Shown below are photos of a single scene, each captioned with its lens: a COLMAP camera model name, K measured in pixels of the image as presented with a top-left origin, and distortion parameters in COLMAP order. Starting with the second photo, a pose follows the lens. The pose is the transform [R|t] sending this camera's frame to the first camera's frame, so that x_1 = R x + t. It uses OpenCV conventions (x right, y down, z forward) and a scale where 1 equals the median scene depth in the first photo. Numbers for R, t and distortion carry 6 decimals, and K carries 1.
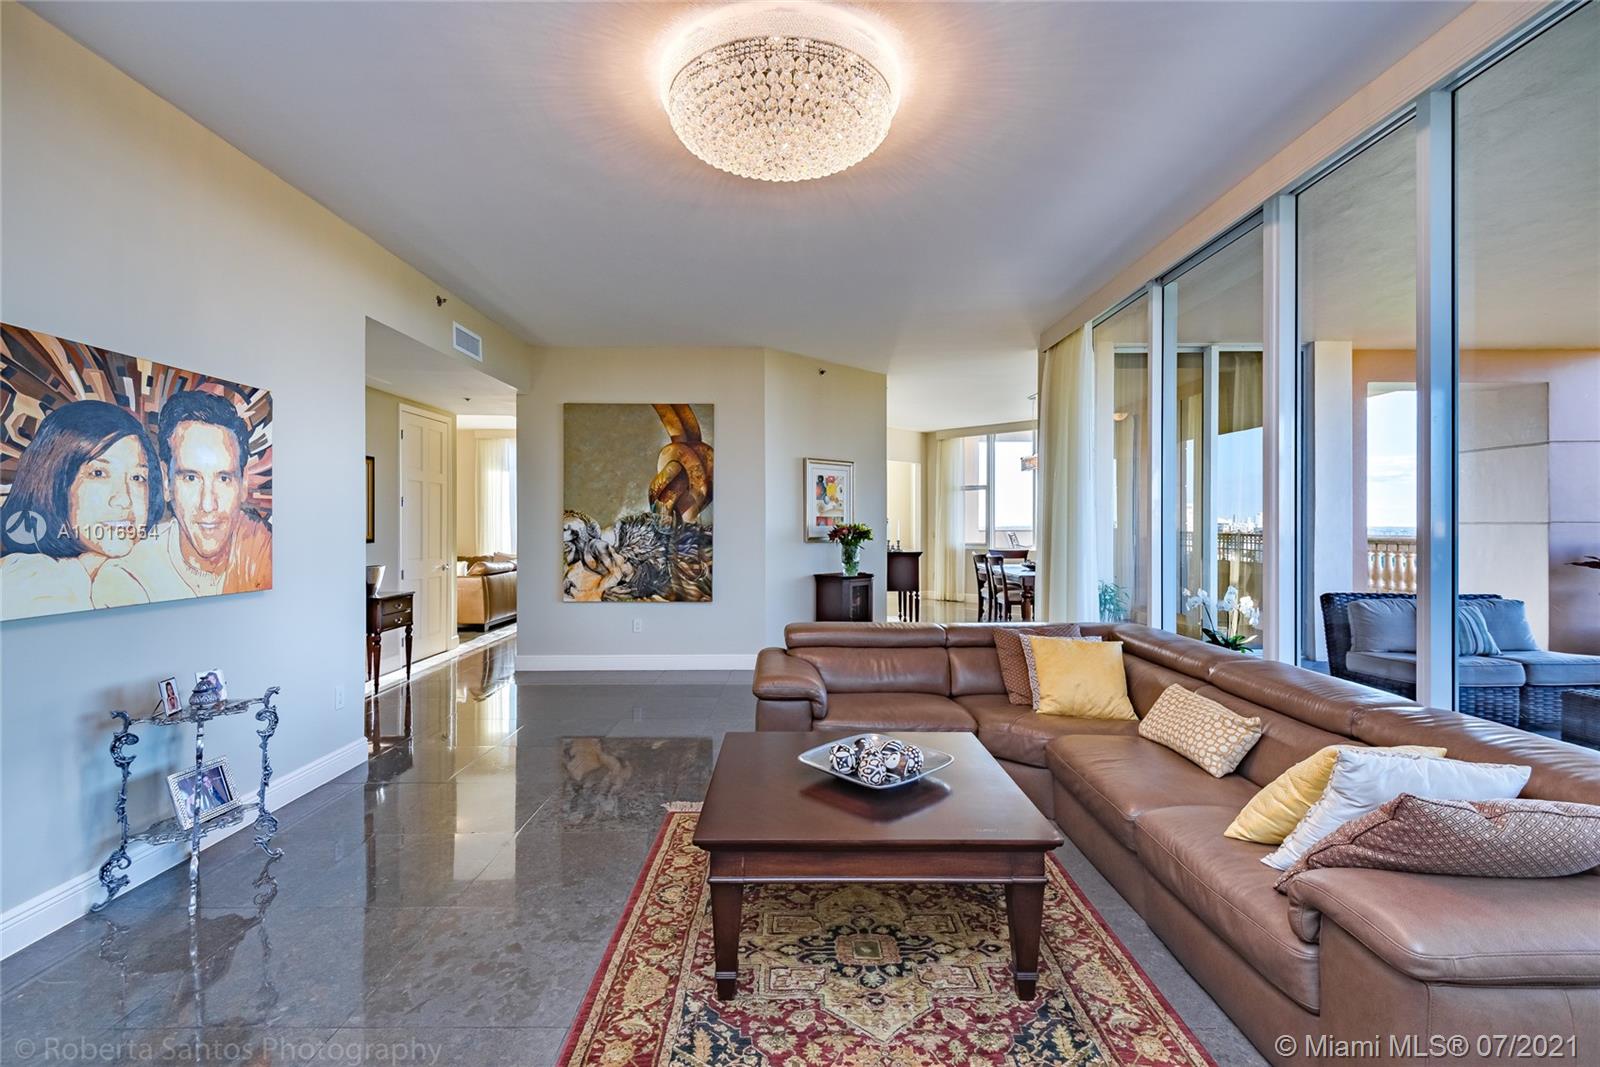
lens RADIAL K [[713.7, 0, 799.8], [0, 713.7, 527.9], [0, 0, 1]] dist [0.021758, -0.010188]
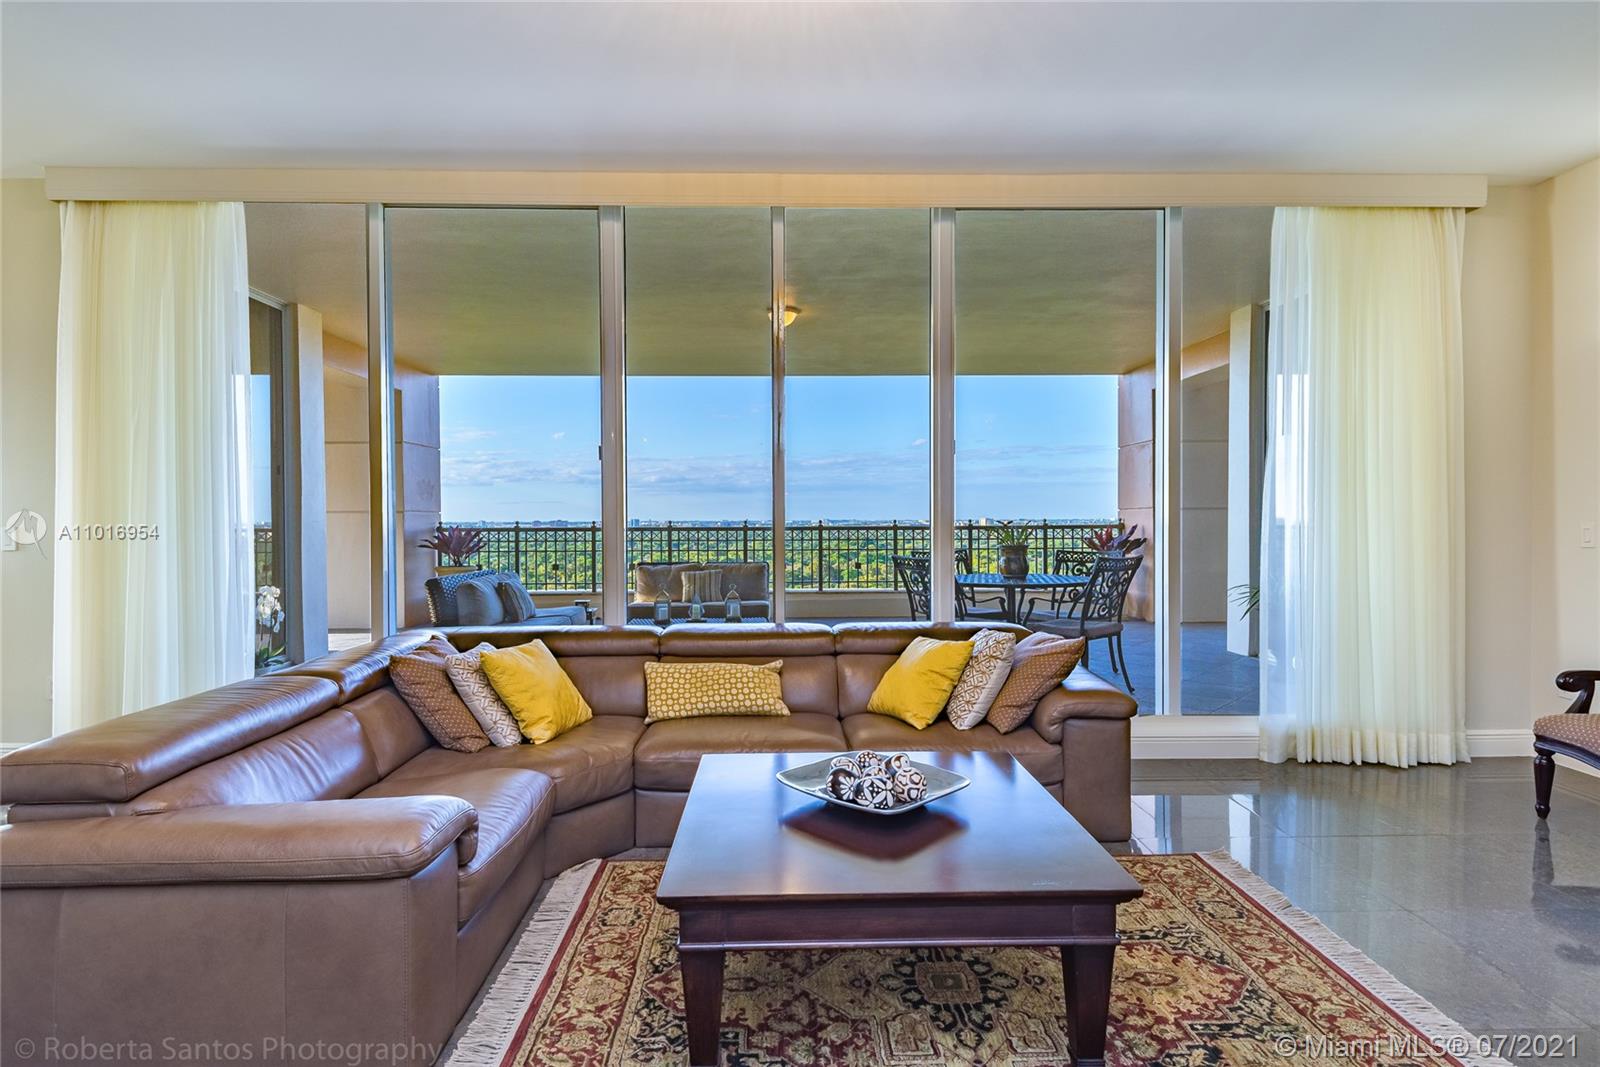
lens RADIAL K [[827.3, 0, 786.0], [0, 827.3, 520.2], [0, 0, 1]] dist [0.001059, -0.001136]
pose [[-0.005217, -0.007446, 0.999959, -0.397551], [0.008994, 0.999931, 0.007493, 0.009612], [-0.999946, 0.009032, -0.005150, 0.530156]]
